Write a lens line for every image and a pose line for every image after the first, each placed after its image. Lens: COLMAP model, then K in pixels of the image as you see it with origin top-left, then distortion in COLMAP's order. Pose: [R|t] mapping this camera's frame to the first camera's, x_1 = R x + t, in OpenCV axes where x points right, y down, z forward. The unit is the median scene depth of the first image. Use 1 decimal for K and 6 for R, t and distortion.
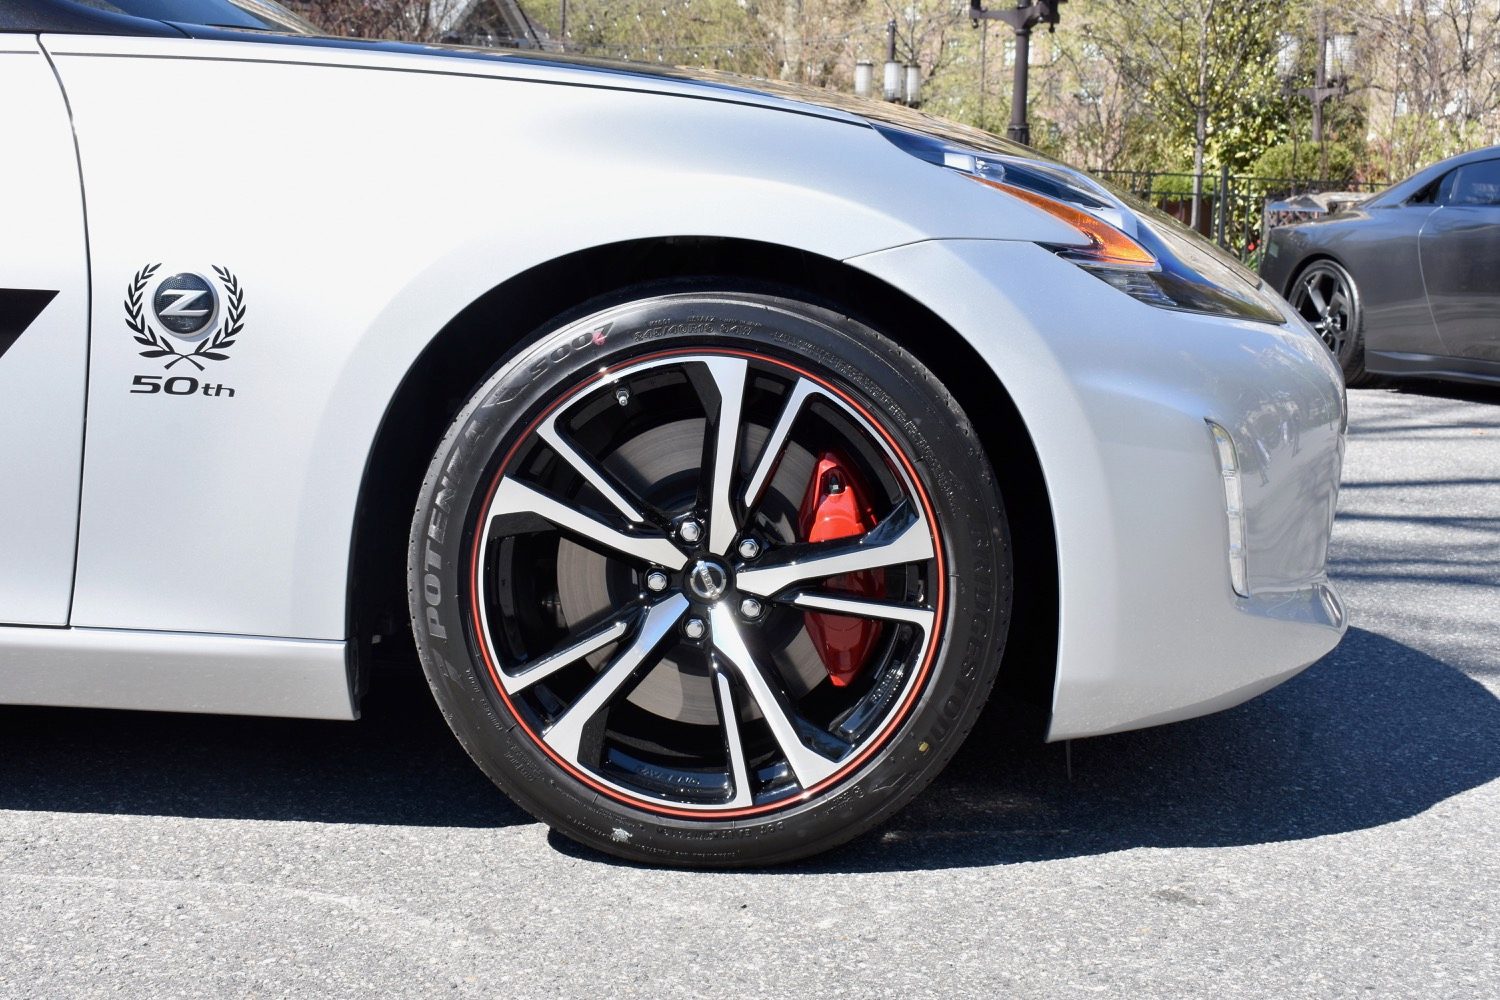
lens RADIAL K [[2031.7, 0, 748.1], [0, 2031.7, 495.9], [0, 0, 1]] dist [-0.025190, 0.000000]
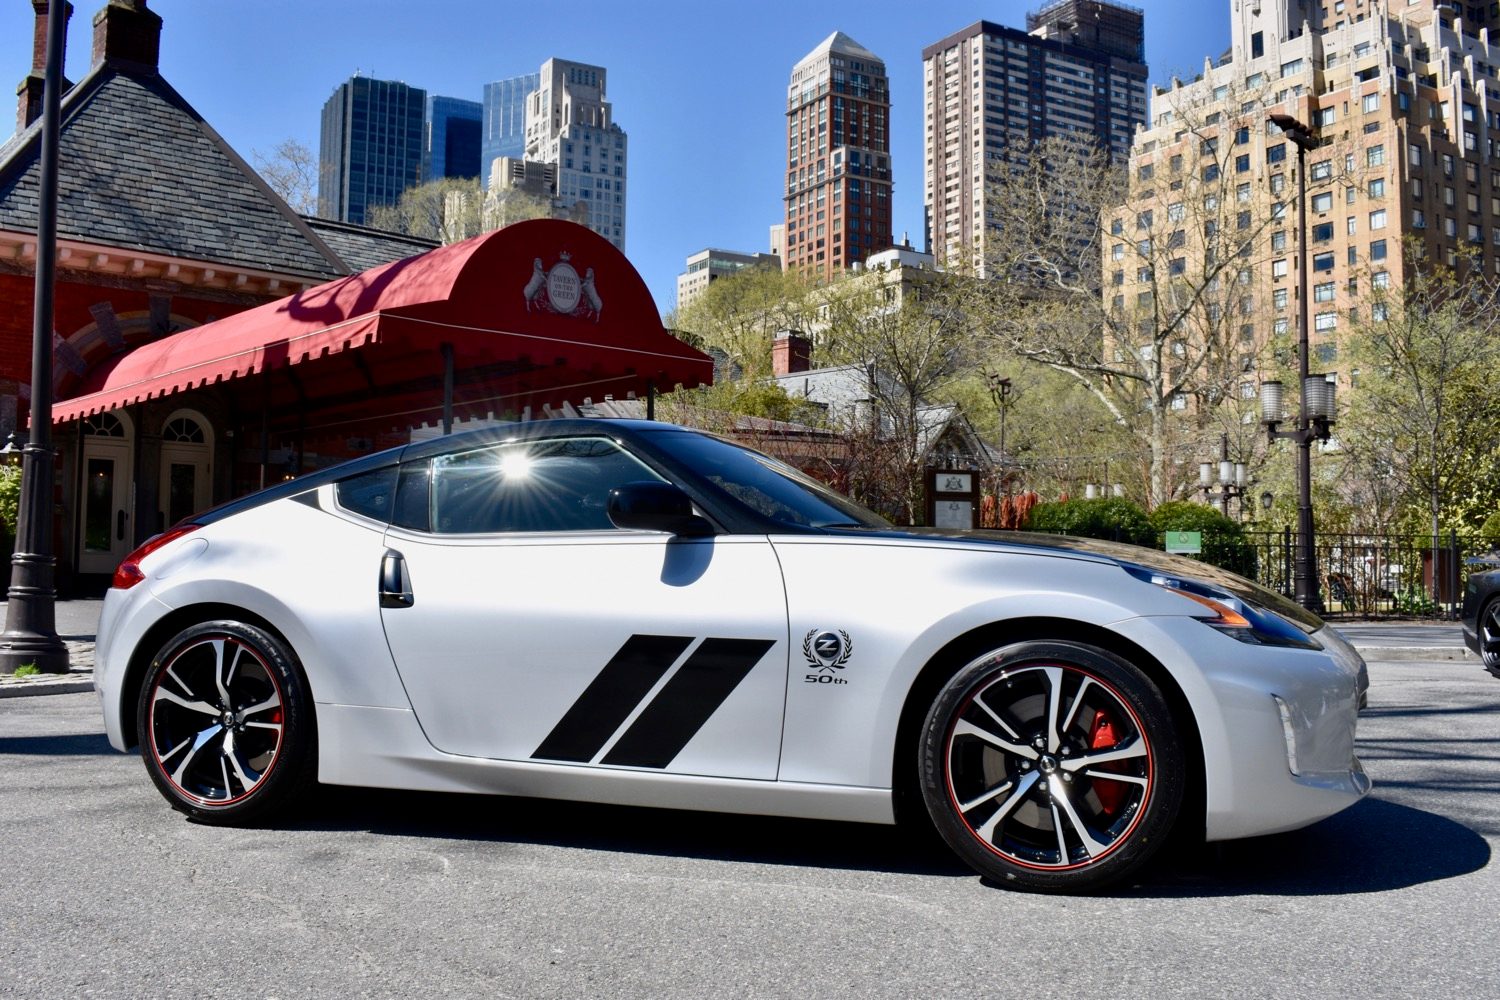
lens RADIAL K [[1439.4, 0, 746.0], [0, 1439.4, 497.3], [0, 0, 1]] dist [-0.067783, 0.000000]
pose [[0.963467, -0.030795, -0.266052, 0.091885], [-0.017766, 0.983831, -0.178214, 0.039141], [0.267238, 0.176430, 0.947342, -0.685408]]
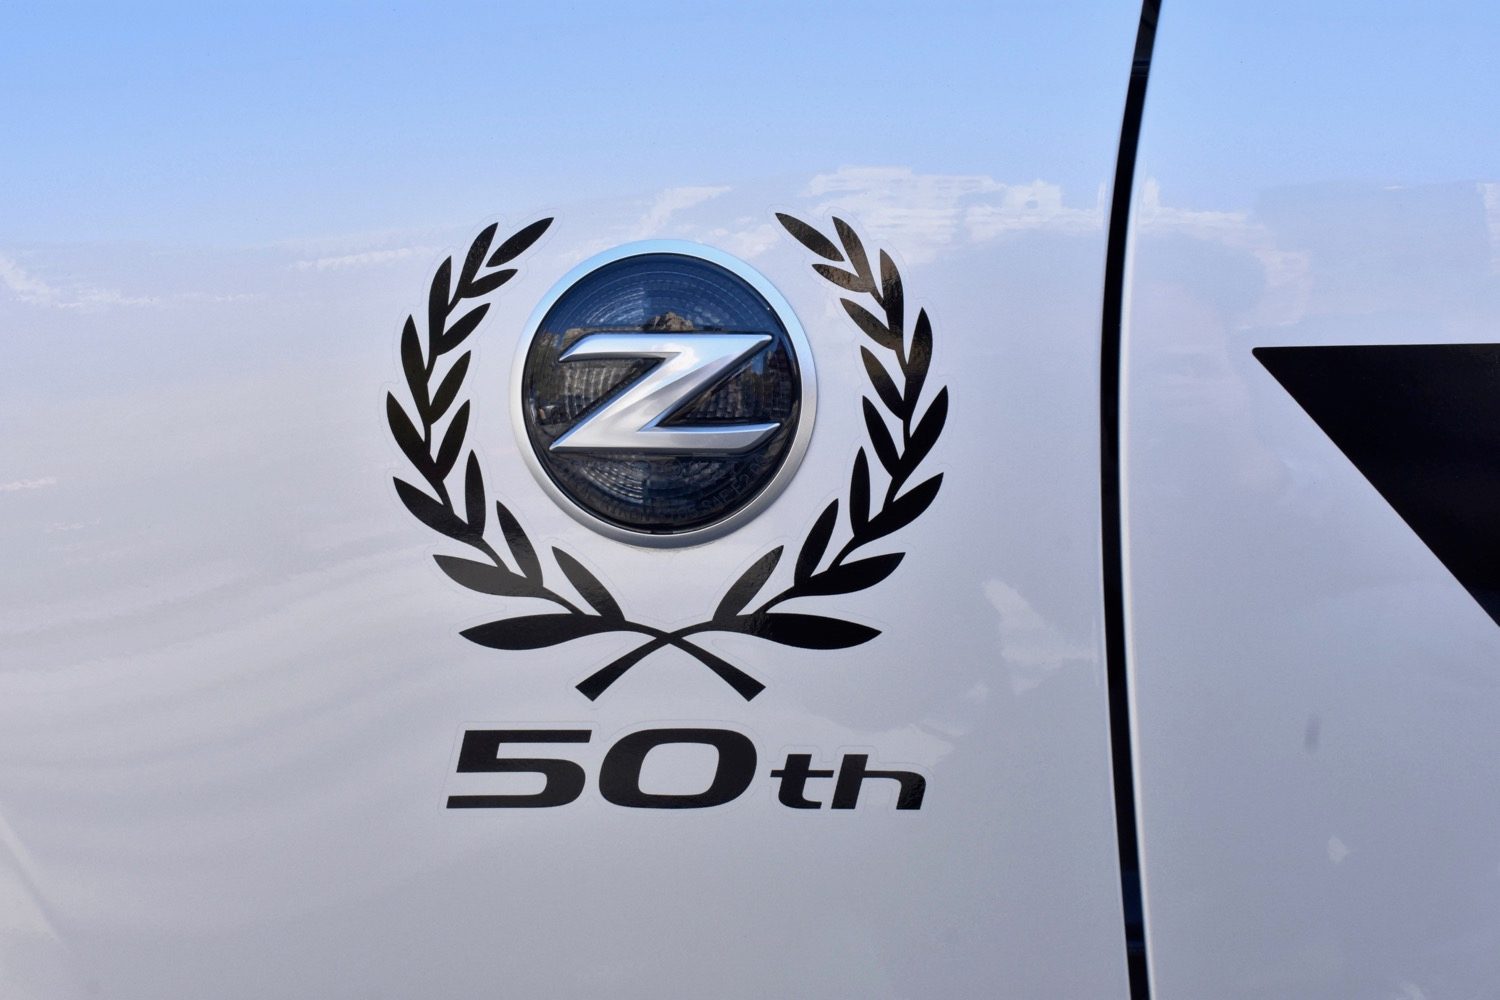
lens RADIAL K [[2483.9, 0, 751.1], [0, 2483.9, 500.8], [0, 0, 1]] dist [0.039544, 0.000000]
pose [[0.875897, -0.056645, -0.479161, -0.140128], [0.007113, 0.994493, -0.104565, -0.054924], [0.482445, 0.088180, 0.871476, 0.763344]]
